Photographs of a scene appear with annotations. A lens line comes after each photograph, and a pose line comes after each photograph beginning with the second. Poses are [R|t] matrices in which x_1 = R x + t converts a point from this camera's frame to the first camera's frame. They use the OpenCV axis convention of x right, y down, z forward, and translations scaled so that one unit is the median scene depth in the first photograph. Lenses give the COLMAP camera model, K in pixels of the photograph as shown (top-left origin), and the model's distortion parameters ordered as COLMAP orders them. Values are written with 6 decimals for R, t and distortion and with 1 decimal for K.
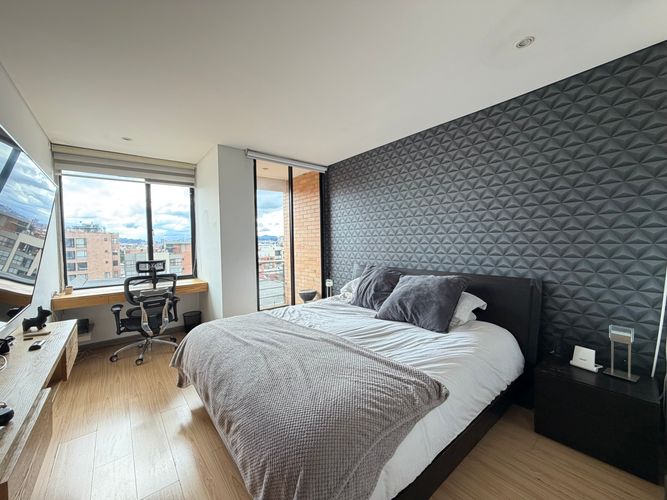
lens RADIAL K [[264.6, 0, 328.1], [0, 264.6, 250.4], [0, 0, 1]] dist [0.000378, -0.000060]
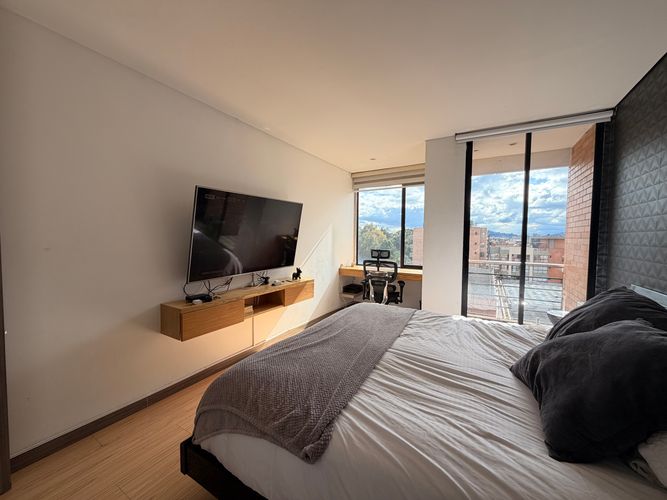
lens RADIAL K [[264.6, 0, 333.6], [0, 264.6, 245.5], [0, 0, 1]] dist [0.000378, -0.000060]
pose [[0.356135, 0.051169, -0.933032, 0.453345], [-0.048493, 0.998166, 0.036231, -0.015746], [0.933175, 0.032342, 0.357964, 0.327987]]
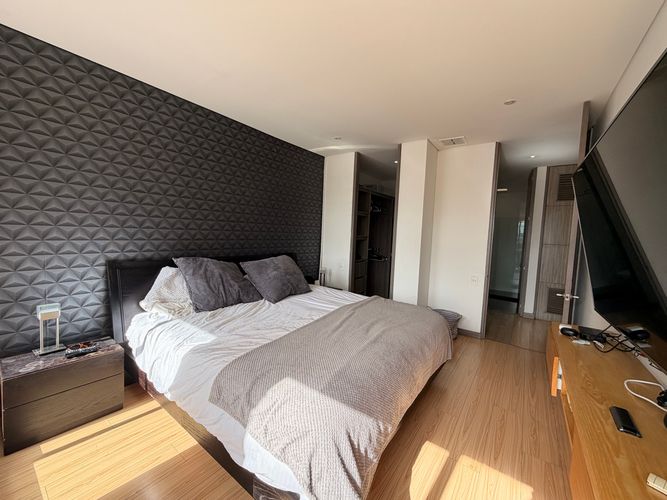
lens RADIAL K [[264.6, 0, 332.8], [0, 264.6, 251.4], [0, 0, 1]] dist [0.000378, -0.000060]
pose [[-0.258977, -0.067905, 0.963494, -0.700019], [-0.008104, 0.997643, 0.068133, -0.016710], [-0.965849, 0.009836, -0.258917, 0.830659]]
